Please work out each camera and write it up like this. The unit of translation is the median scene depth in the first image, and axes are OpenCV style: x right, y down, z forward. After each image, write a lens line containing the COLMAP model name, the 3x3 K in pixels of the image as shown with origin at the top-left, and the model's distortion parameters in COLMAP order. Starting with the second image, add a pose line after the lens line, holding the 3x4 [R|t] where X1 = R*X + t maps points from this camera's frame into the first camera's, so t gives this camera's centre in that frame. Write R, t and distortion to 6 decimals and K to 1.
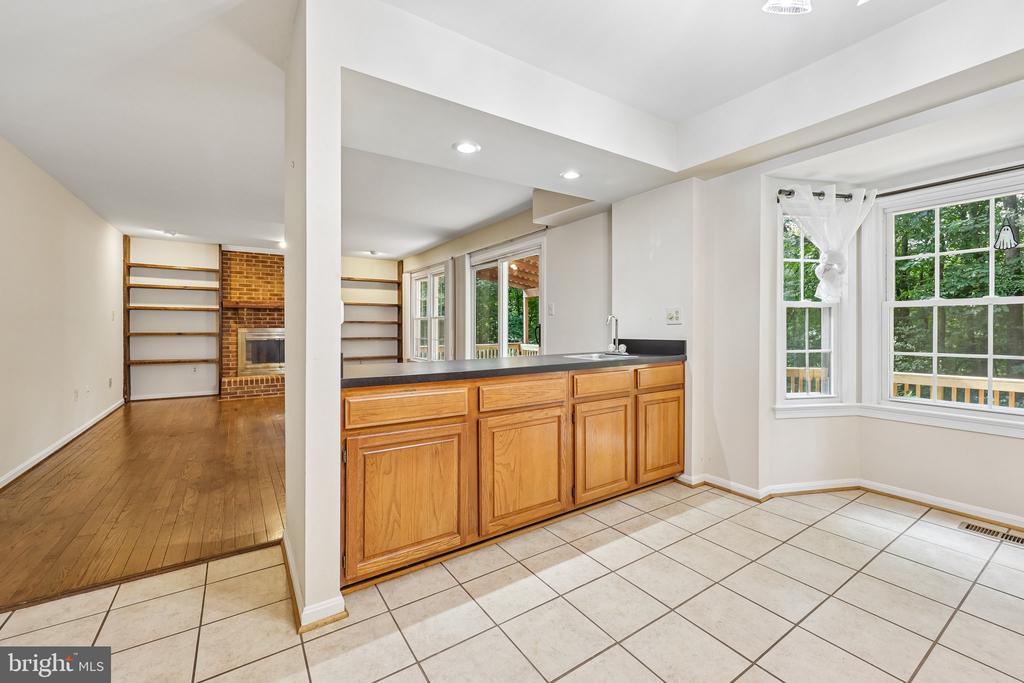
lens RADIAL K [[415.0, 0, 509.9], [0, 415.0, 328.0], [0, 0, 1]] dist [-0.001520, 0.000605]
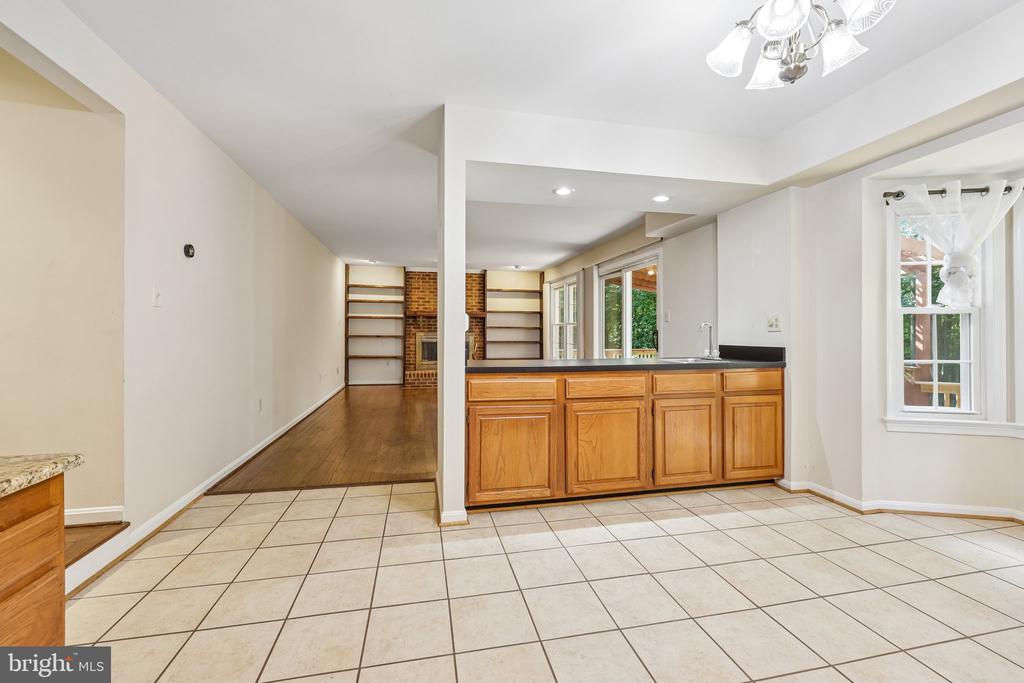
lens RADIAL K [[415.0, 0, 506.7], [0, 415.0, 338.4], [0, 0, 1]] dist [-0.001520, 0.000605]
pose [[0.931085, 0.011574, -0.364619, 0.090749], [-0.006844, 0.999875, 0.014262, -0.000700], [0.364739, -0.010784, 0.931048, -0.111990]]
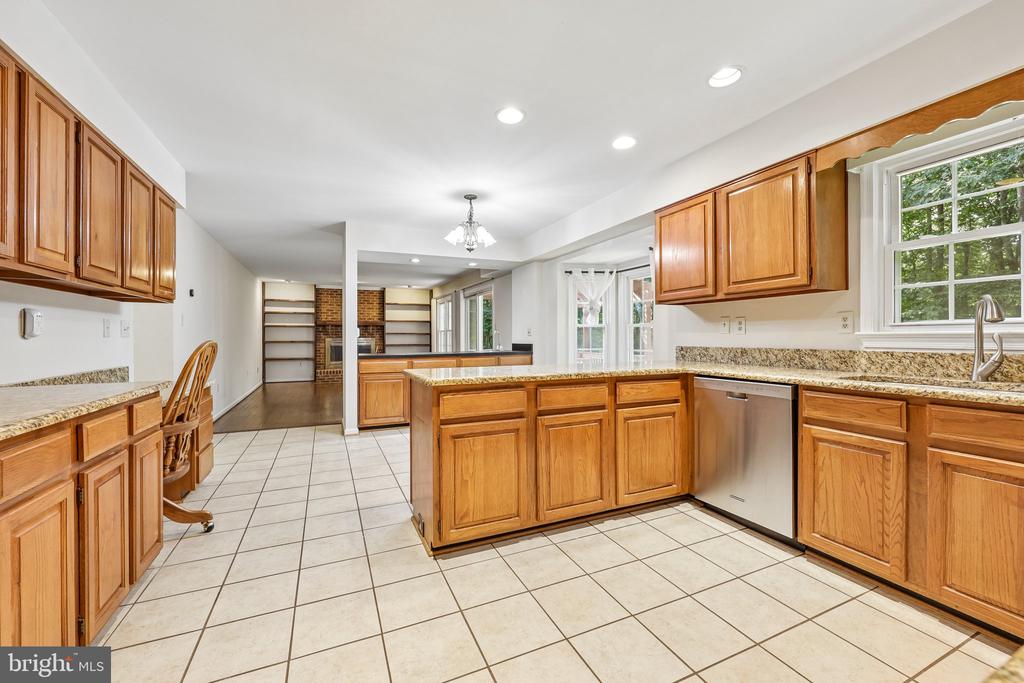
lens RADIAL K [[415.0, 0, 506.7], [0, 415.0, 338.1], [0, 0, 1]] dist [-0.001520, 0.000605]
pose [[0.985958, -0.001860, -0.166984, 0.372257], [0.002292, 0.999995, 0.002396, -0.002163], [0.166979, -0.002745, 0.985957, -0.570220]]
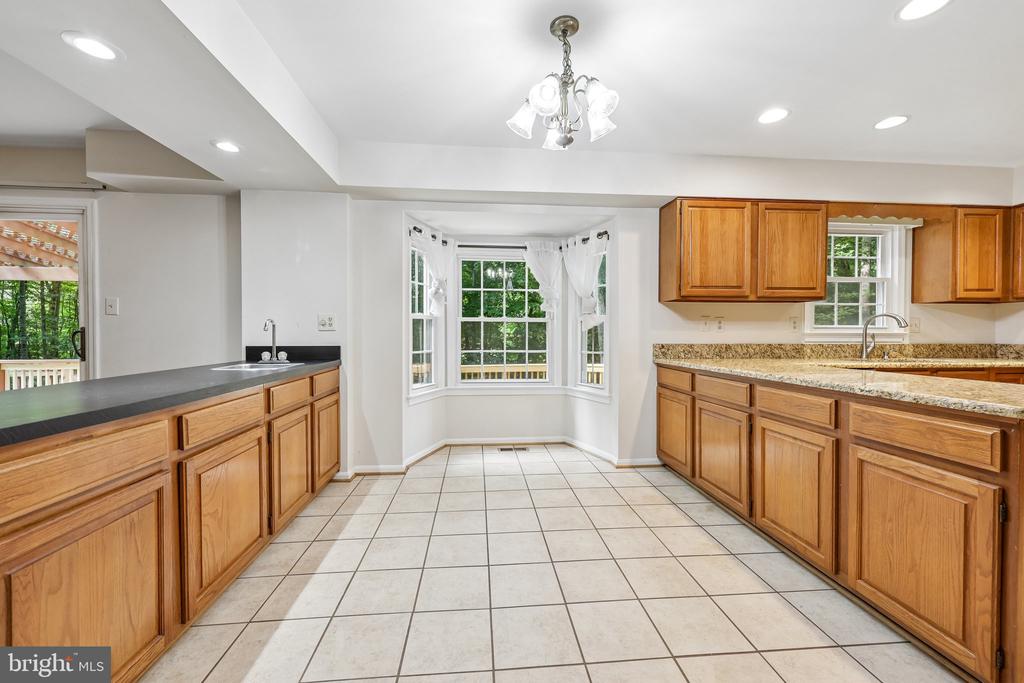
lens RADIAL K [[415.0, 0, 510.4], [0, 415.0, 342.5], [0, 0, 1]] dist [-0.001520, 0.000605]
pose [[0.474790, -0.014520, 0.879979, -0.176570], [-0.002977, 0.999832, 0.018104, 0.000410], [-0.880094, -0.011215, 0.474667, 0.068987]]
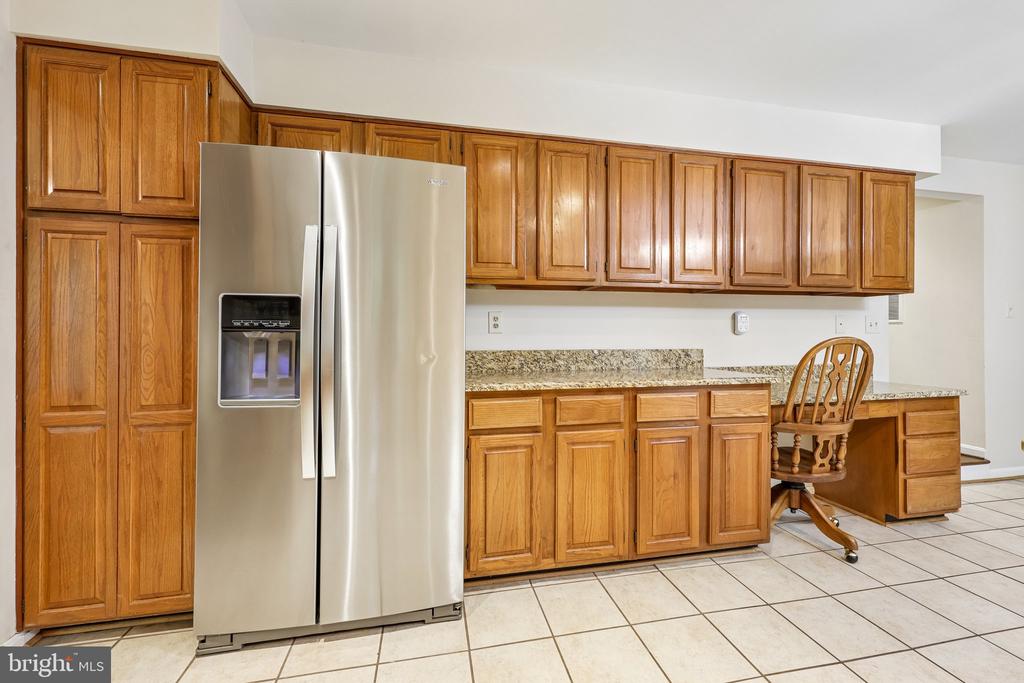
lens RADIAL K [[415.0, 0, 514.9], [0, 415.0, 333.8], [0, 0, 1]] dist [-0.001520, 0.000605]
pose [[-0.371137, -0.006959, -0.928552, 0.452058], [0.004788, 0.999944, -0.009408, 0.001304], [0.928566, -0.007938, -0.371083, -0.303519]]
